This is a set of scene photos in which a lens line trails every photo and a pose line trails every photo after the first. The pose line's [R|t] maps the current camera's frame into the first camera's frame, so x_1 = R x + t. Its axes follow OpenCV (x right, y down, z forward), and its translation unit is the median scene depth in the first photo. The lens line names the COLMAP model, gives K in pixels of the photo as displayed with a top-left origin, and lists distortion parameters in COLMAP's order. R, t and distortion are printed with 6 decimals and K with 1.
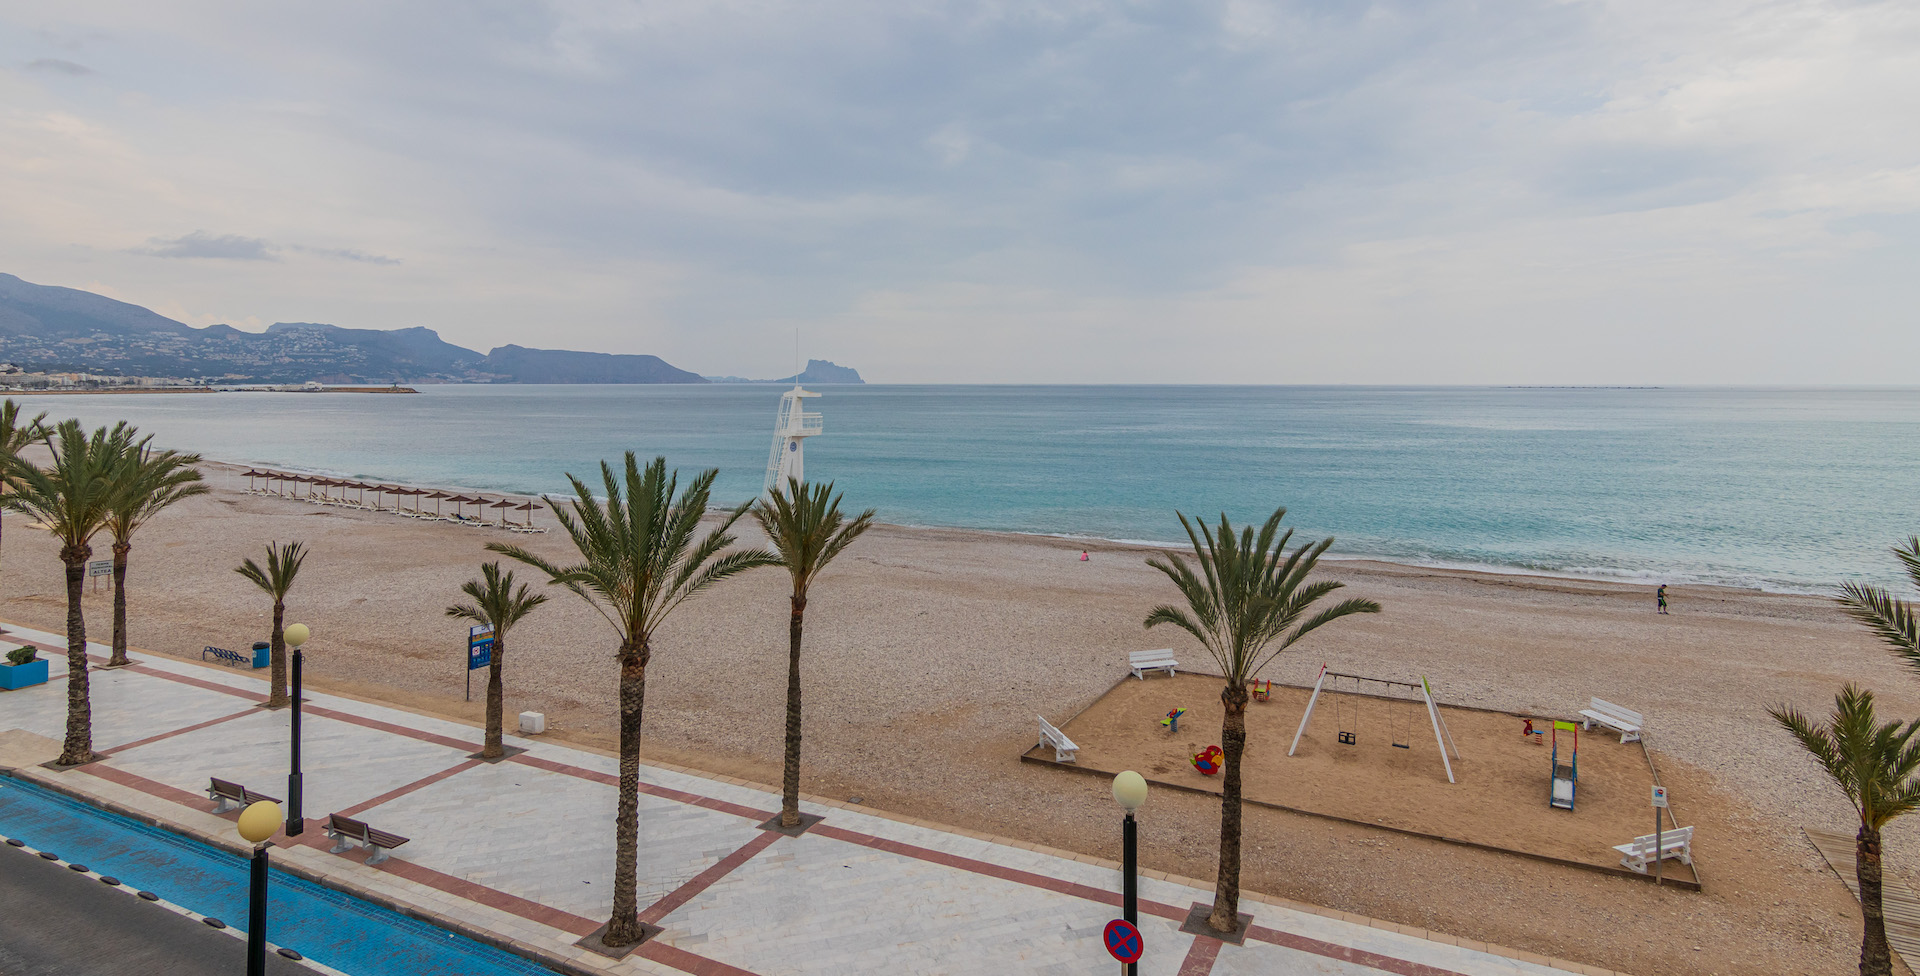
lens RADIAL K [[1020.5, 0, 991.5], [0, 1020.5, 370.7], [0, 0, 1]] dist [0.004930, 0.005871]
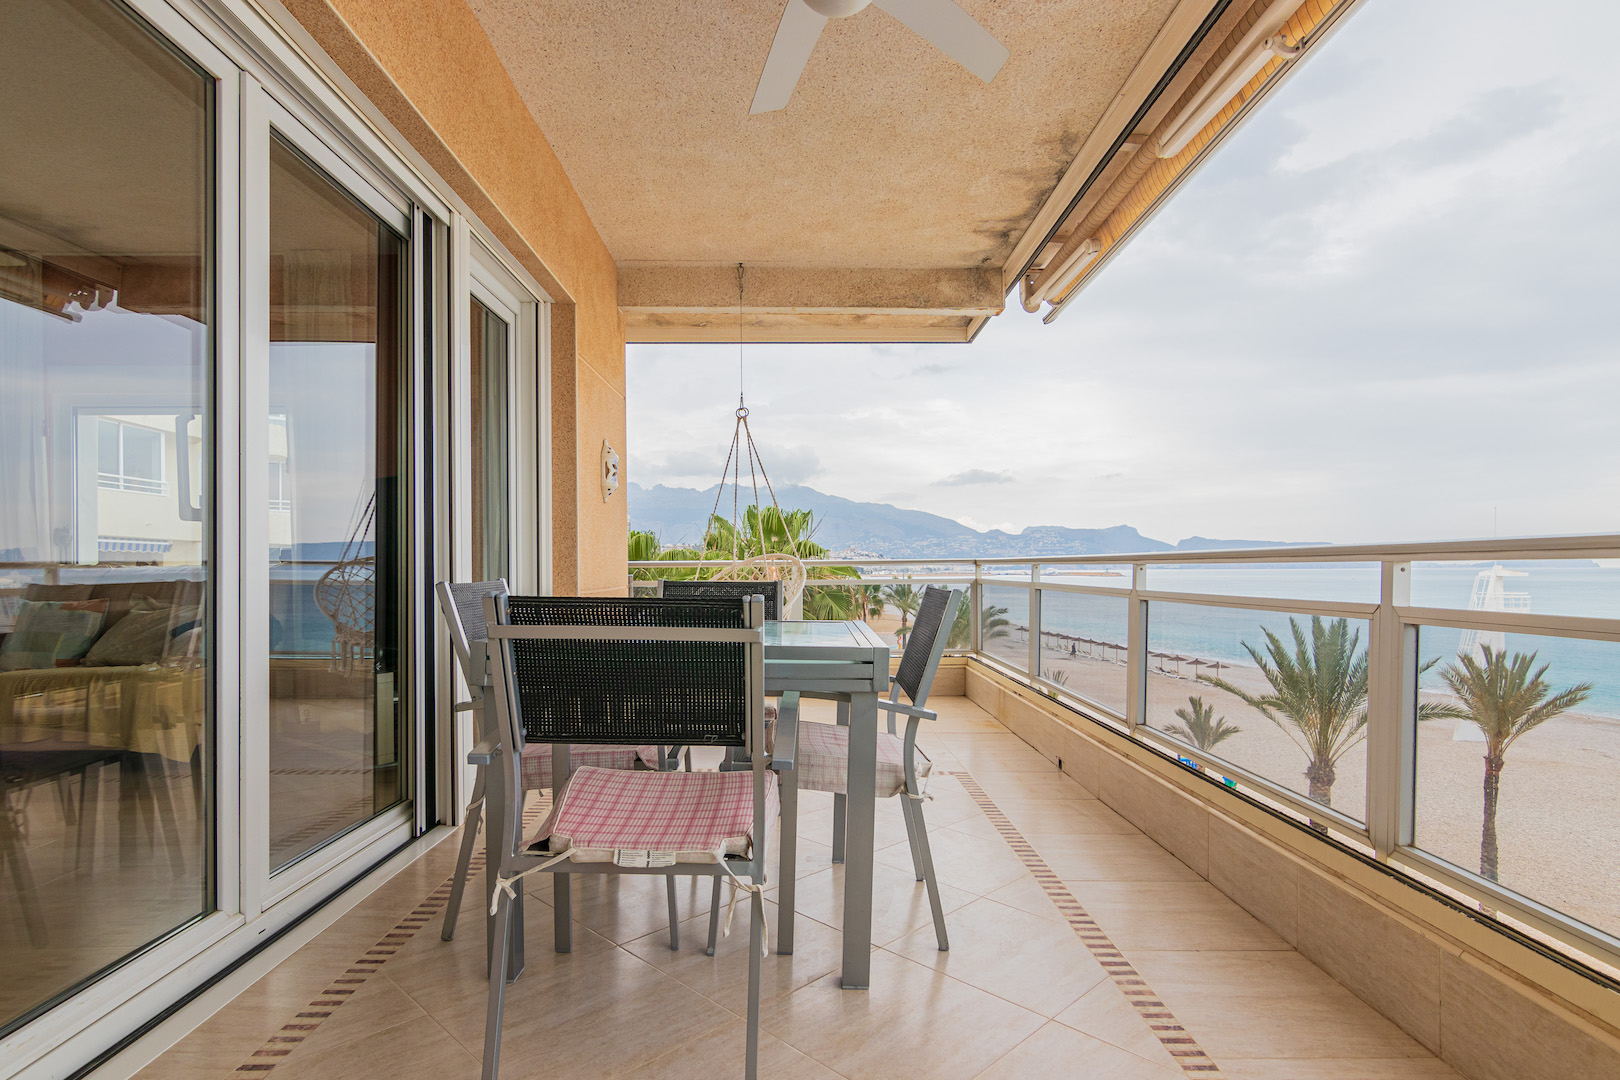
lens RADIAL K [[855.3, 0, 767.2], [0, 855.3, 567.4], [0, 0, 1]] dist [-0.006280, 0.004819]
pose [[0.621907, -0.004451, -0.783079, 0.032217], [0.010128, 0.999946, 0.002360, 0.013592], [0.783026, -0.009399, 0.621918, -0.121028]]
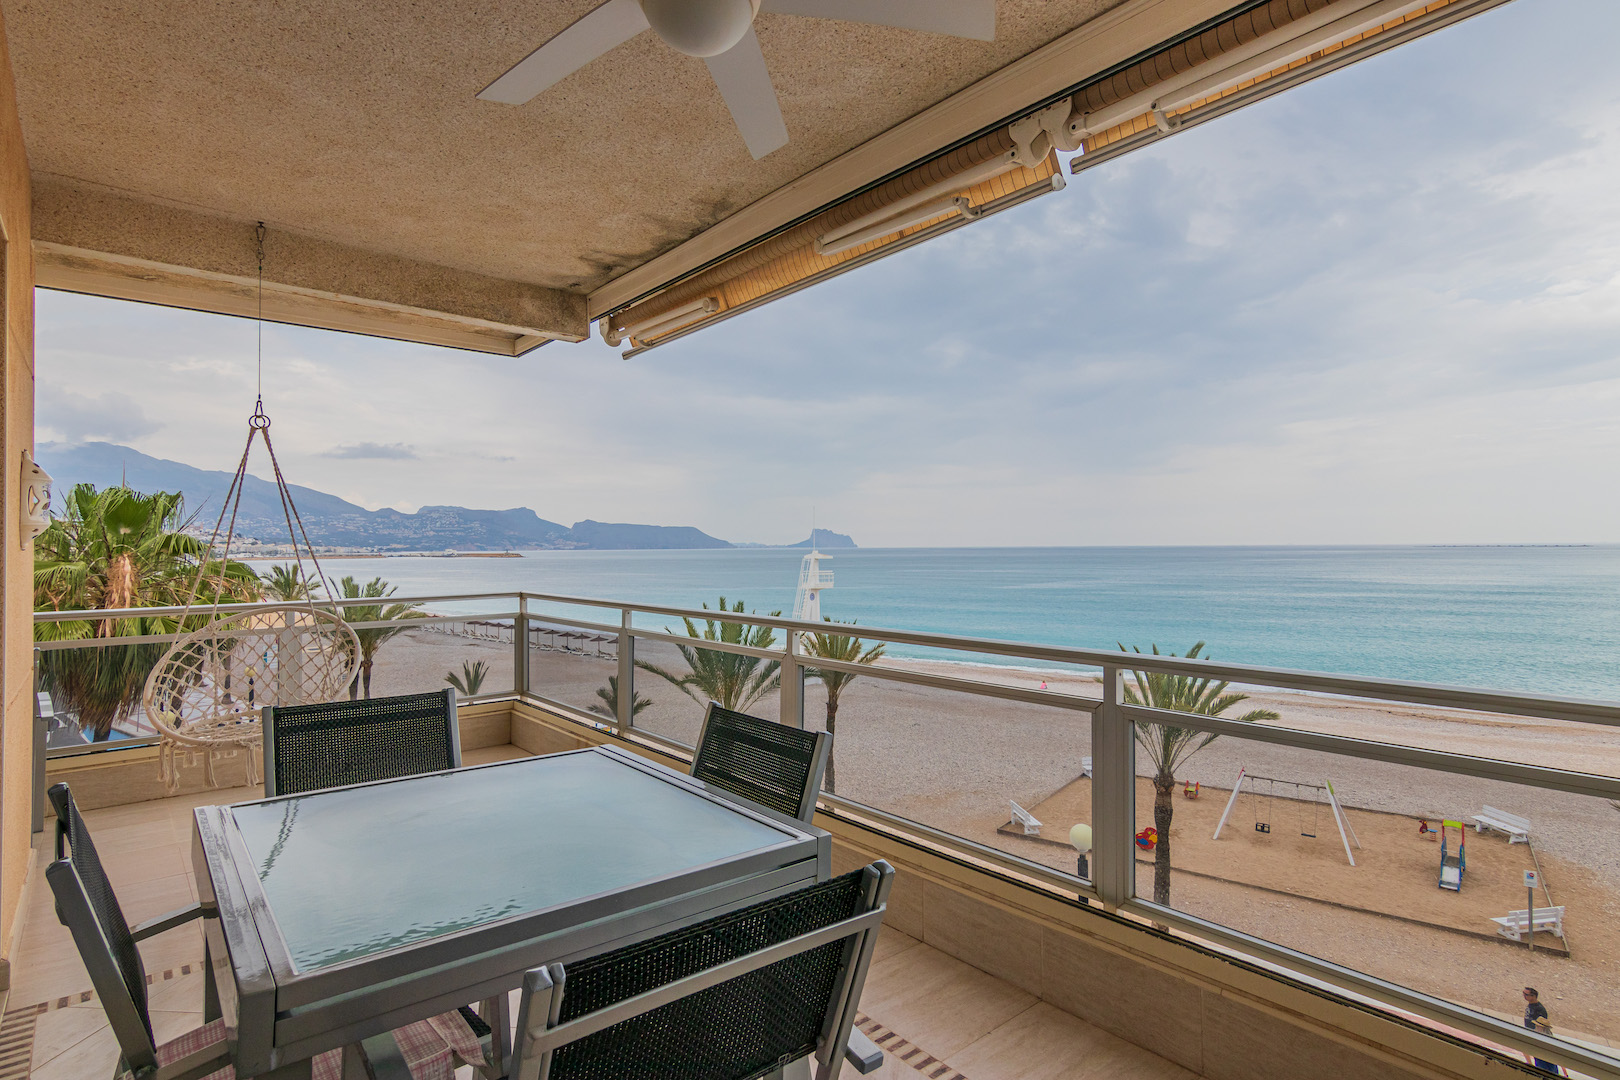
lens RADIAL K [[855.3, 0, 807.2], [0, 855.3, 527.8], [0, 0, 1]] dist [-0.006280, 0.004819]
pose [[0.984965, -0.013035, -0.172263, -0.017213], [0.011521, 0.999886, -0.009786, -0.004232], [0.172371, 0.007654, 0.985002, -0.131856]]
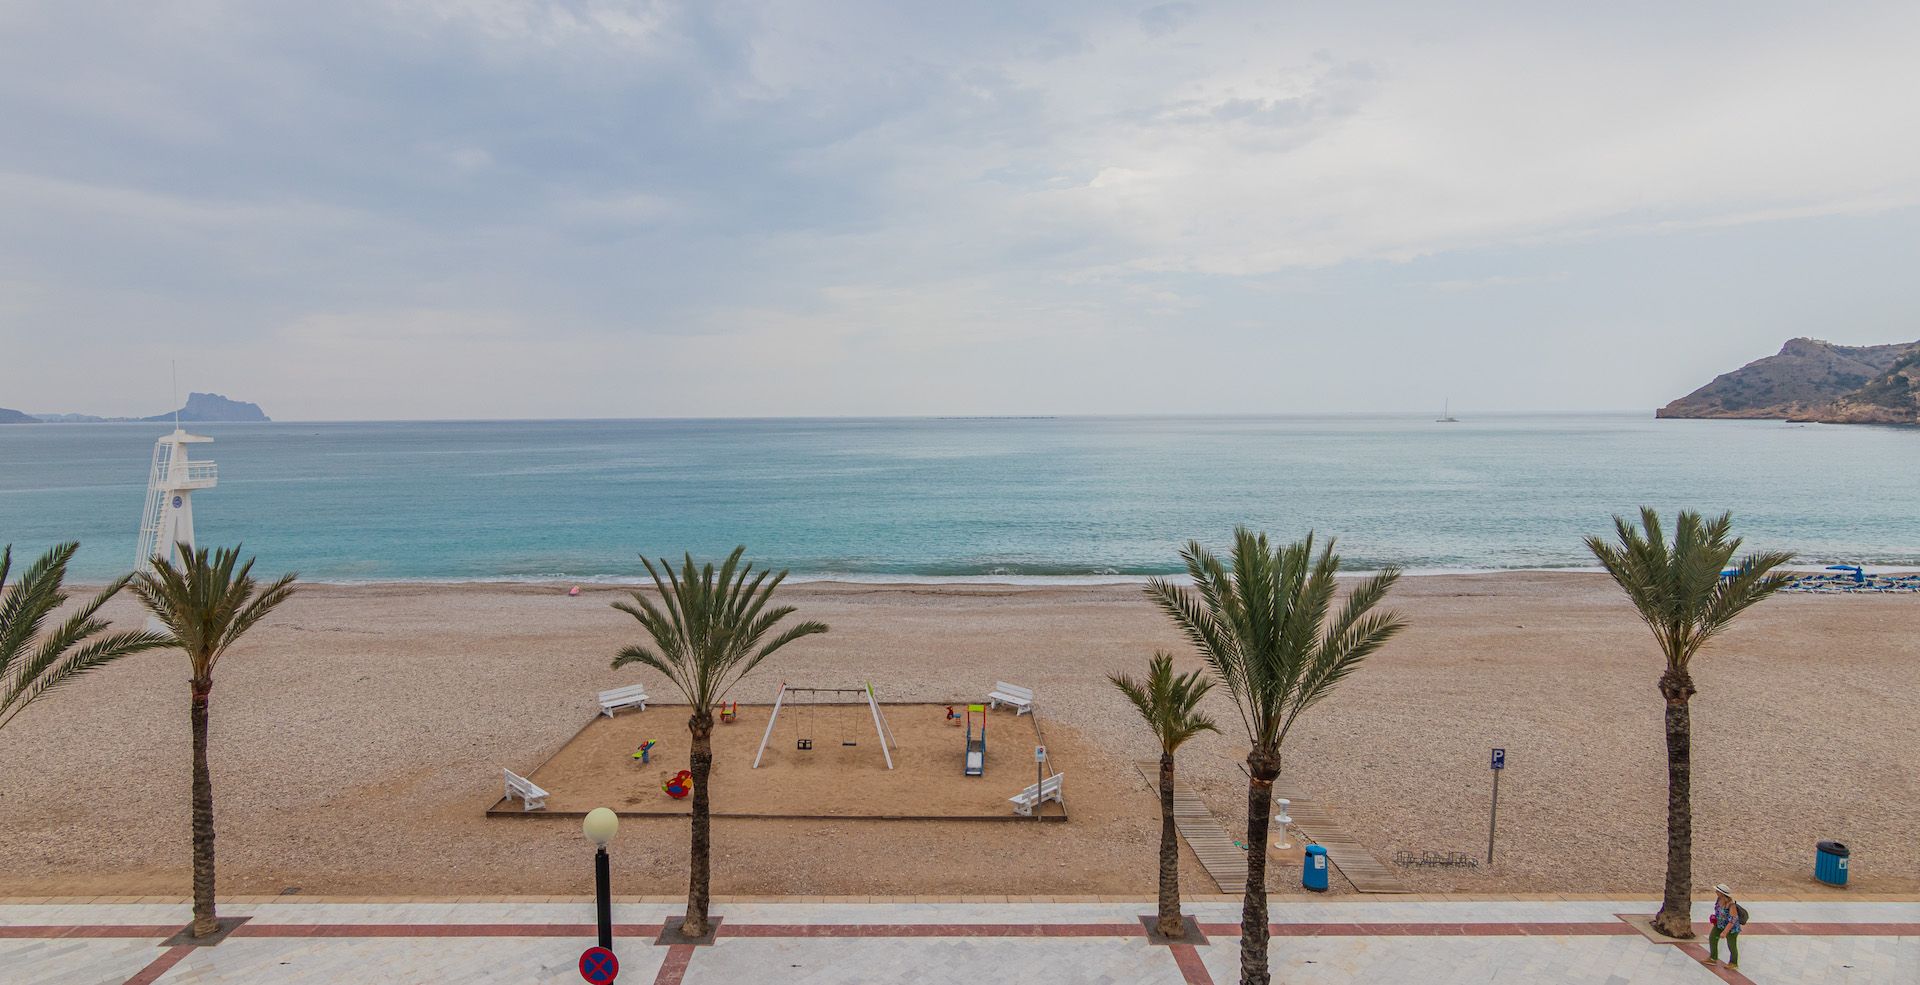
lens RADIAL K [[1020.5, 0, 906.5], [0, 1020.5, 490.4], [0, 0, 1]] dist [0.004930, 0.005871]
pose [[0.908107, -0.041206, 0.416706, -0.000555], [0.005173, 0.996174, 0.087233, -0.010210], [-0.418707, -0.077061, 0.904846, -0.024130]]
